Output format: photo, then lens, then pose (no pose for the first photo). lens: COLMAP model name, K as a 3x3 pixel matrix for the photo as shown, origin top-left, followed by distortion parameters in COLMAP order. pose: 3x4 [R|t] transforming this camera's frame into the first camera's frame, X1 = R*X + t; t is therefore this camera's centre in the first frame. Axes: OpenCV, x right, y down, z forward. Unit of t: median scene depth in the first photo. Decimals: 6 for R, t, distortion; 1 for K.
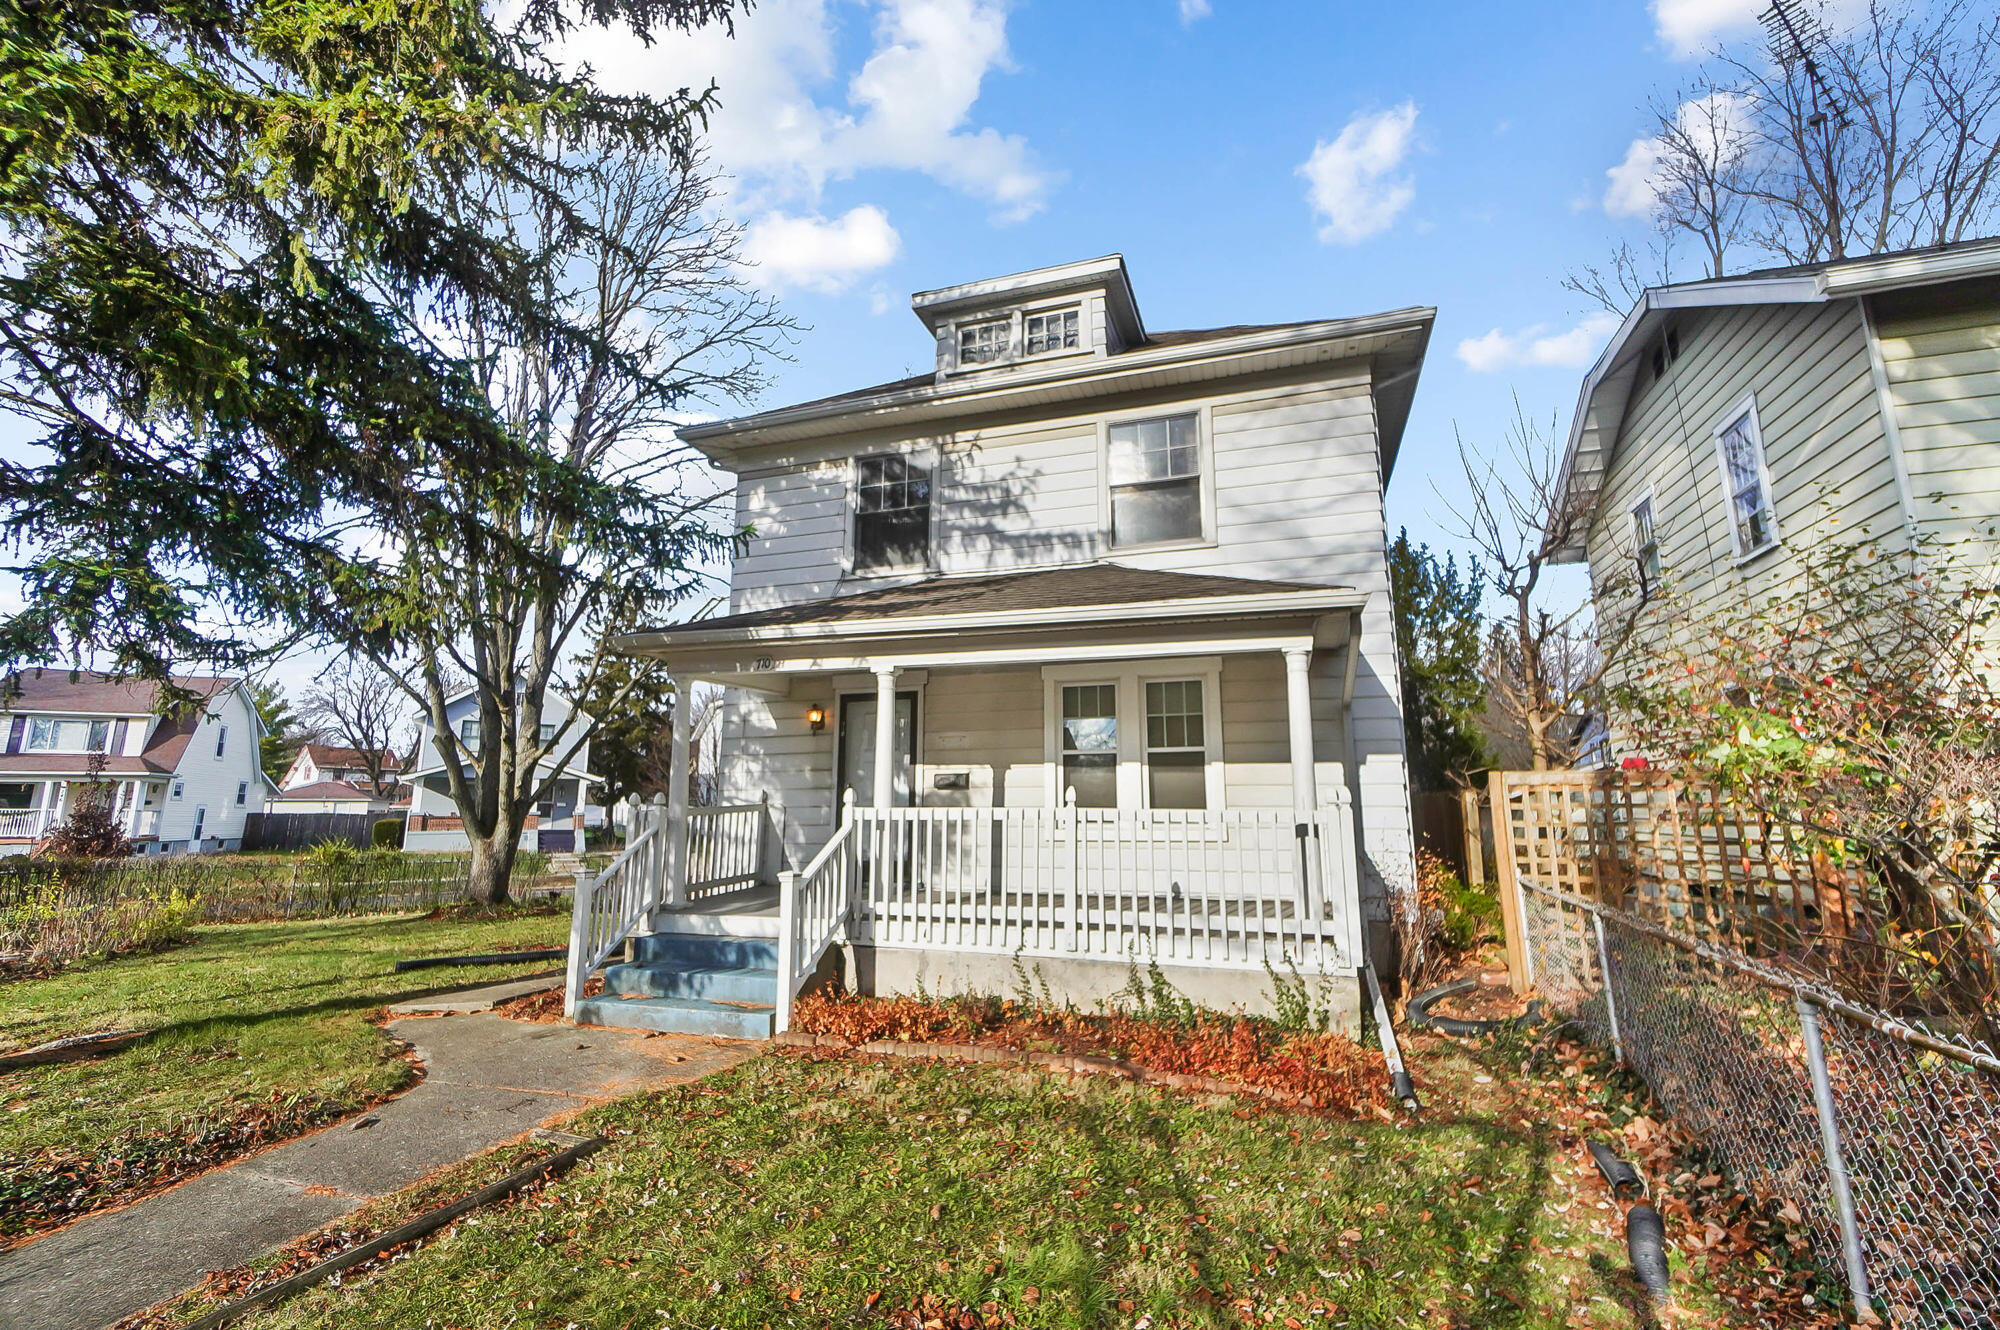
lens RADIAL K [[865.3, 0, 1001.3], [0, 865.3, 657.9], [0, 0, 1]] dist [-0.001610, -0.001281]
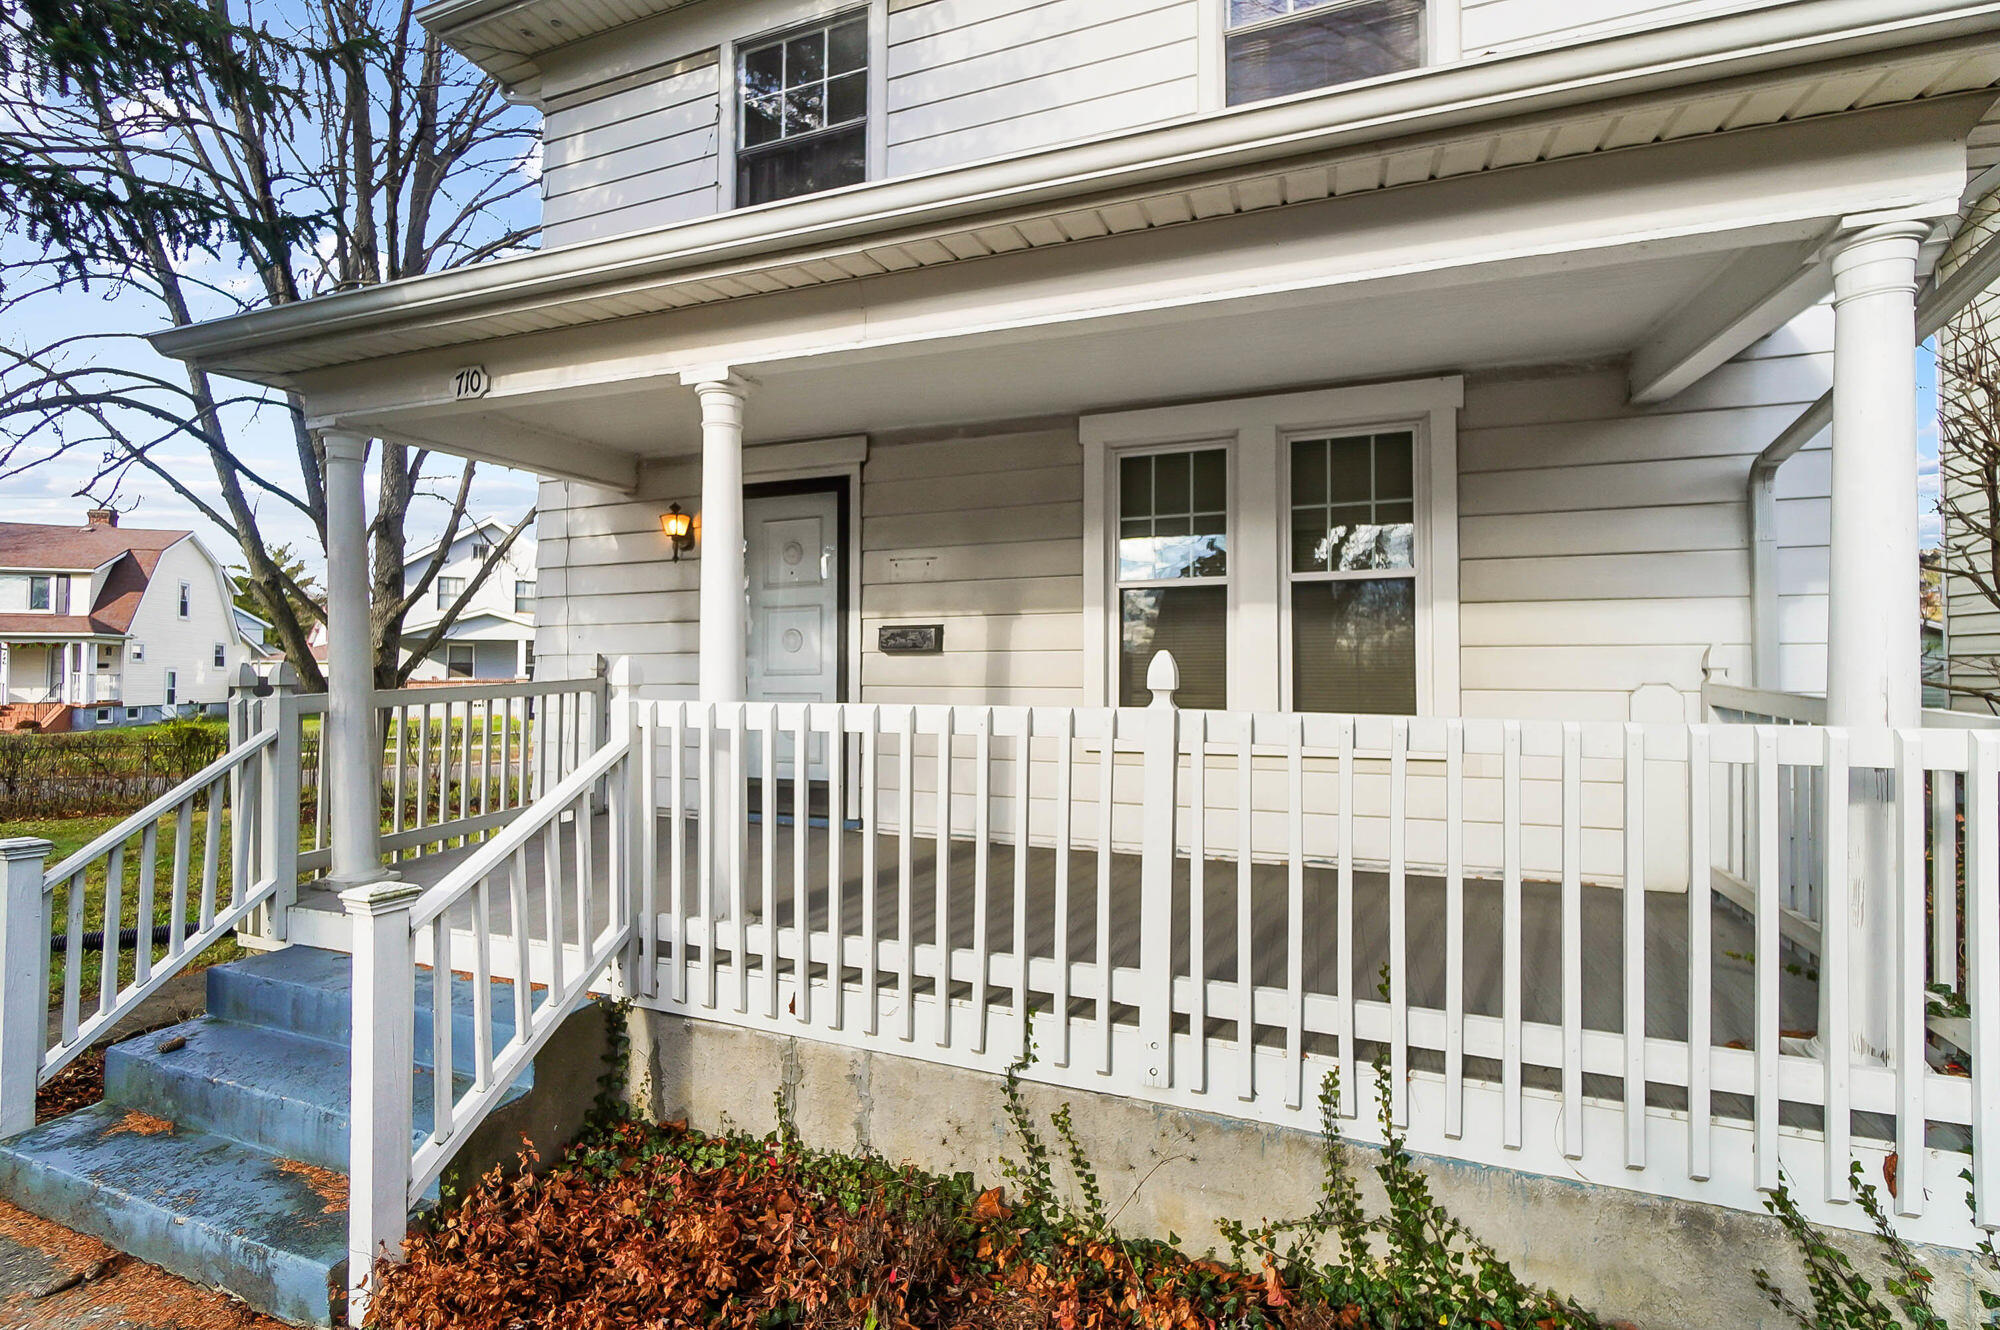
lens RADIAL K [[863.8, 0, 1003.4], [0, 863.8, 671.3], [0, 0, 1]] dist [0.001333, 0.000089]
pose [[0.999353, 0.002973, -0.035845, 0.023014], [0.003220, 0.985184, 0.171470, 0.082606], [0.035824, -0.171474, 0.984537, 0.552885]]
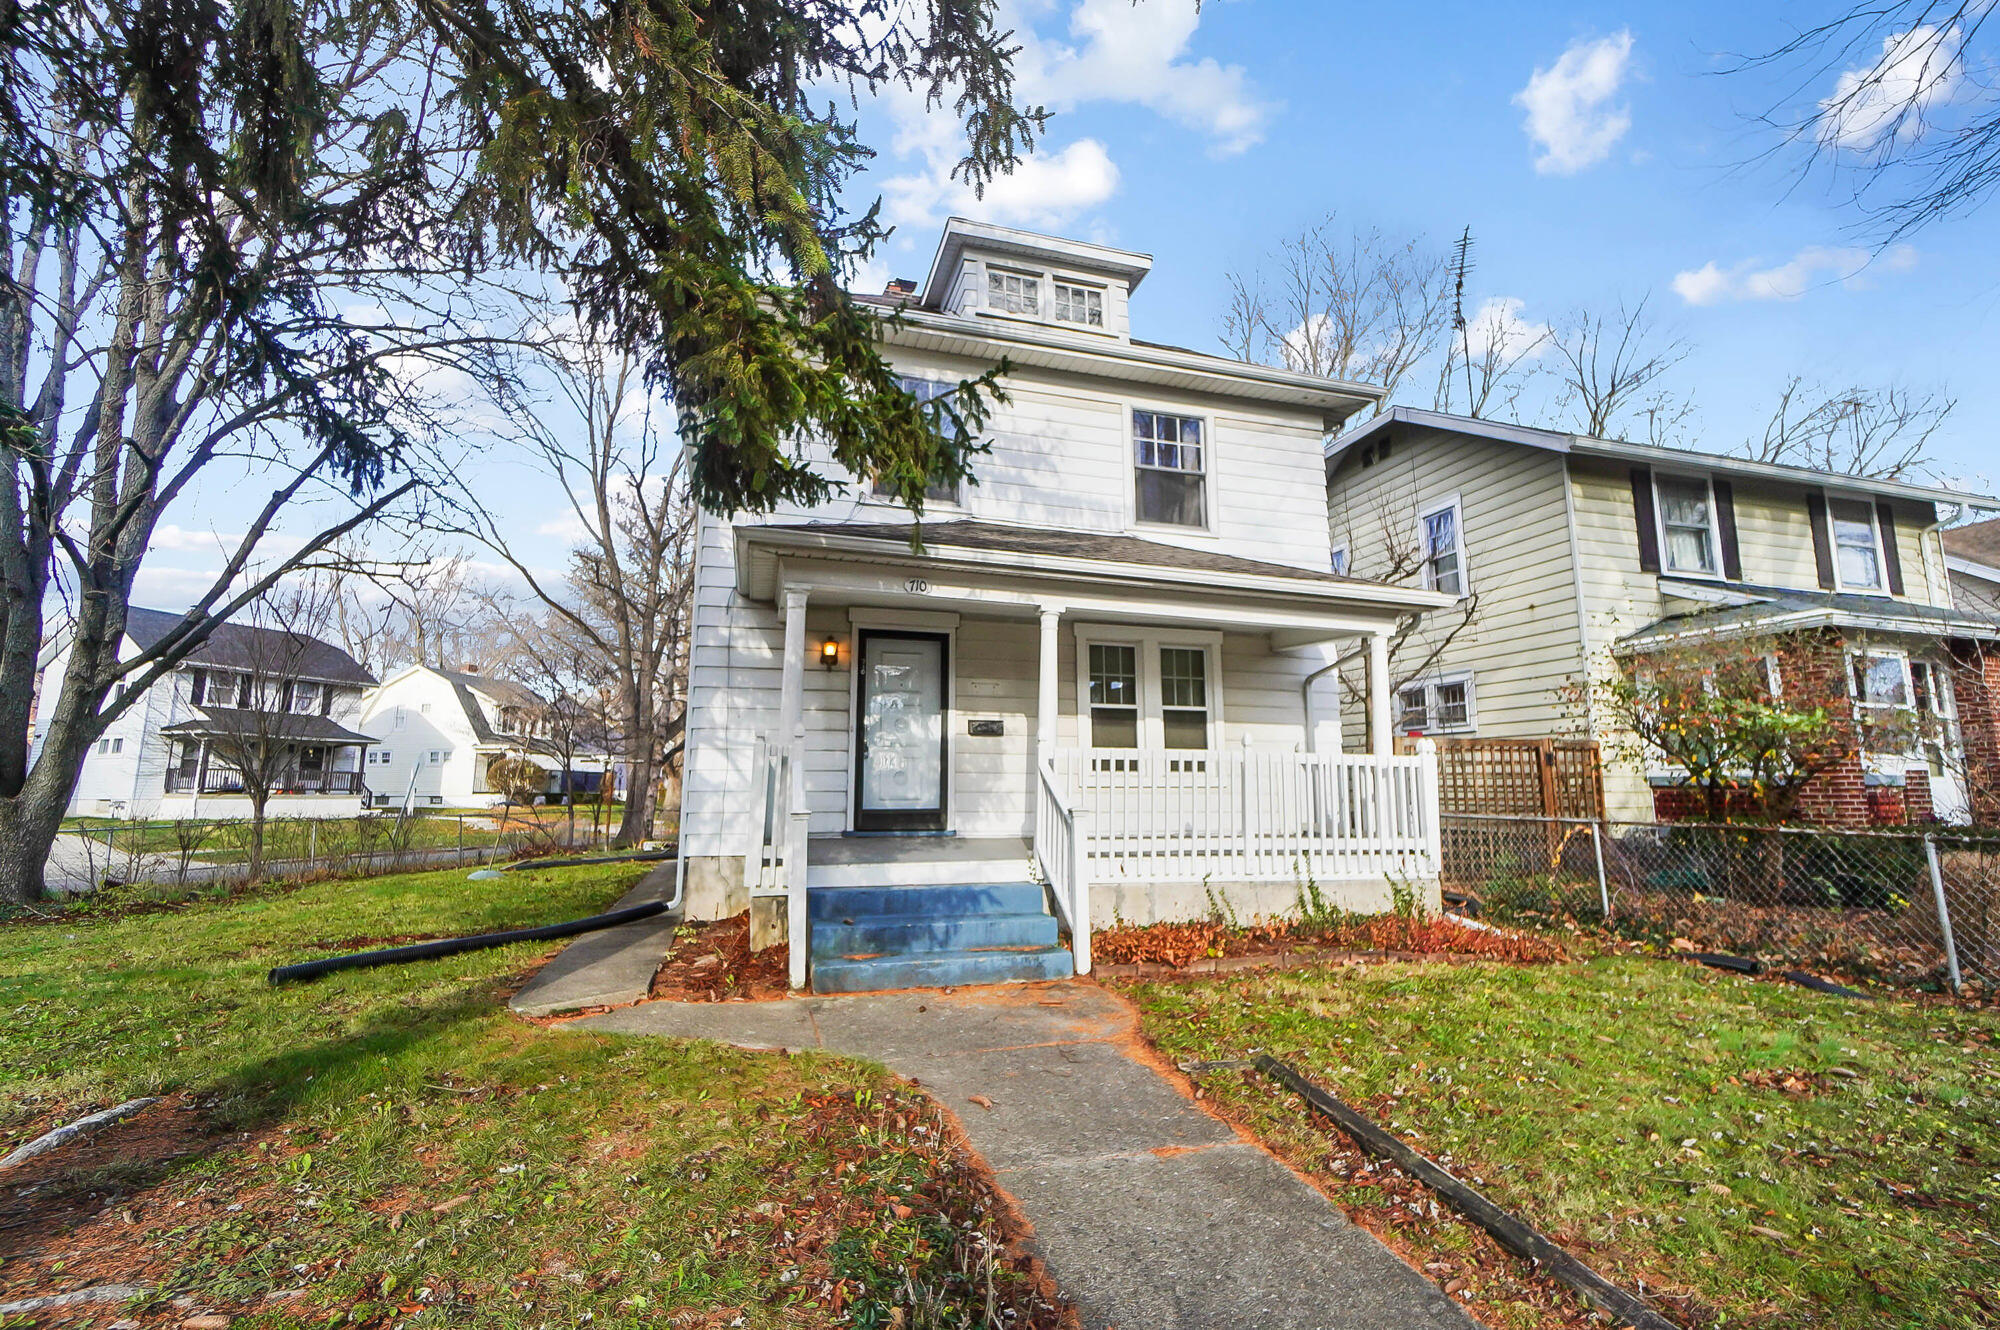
lens RADIAL K [[865.3, 0, 1001.3], [0, 865.3, 657.9], [0, 0, 1]] dist [-0.001610, -0.001281]
pose [[0.826289, 0.090747, 0.555889, -0.710294], [-0.104495, 0.994501, -0.007024, 0.080763], [-0.553469, -0.052284, 0.831227, 0.206317]]
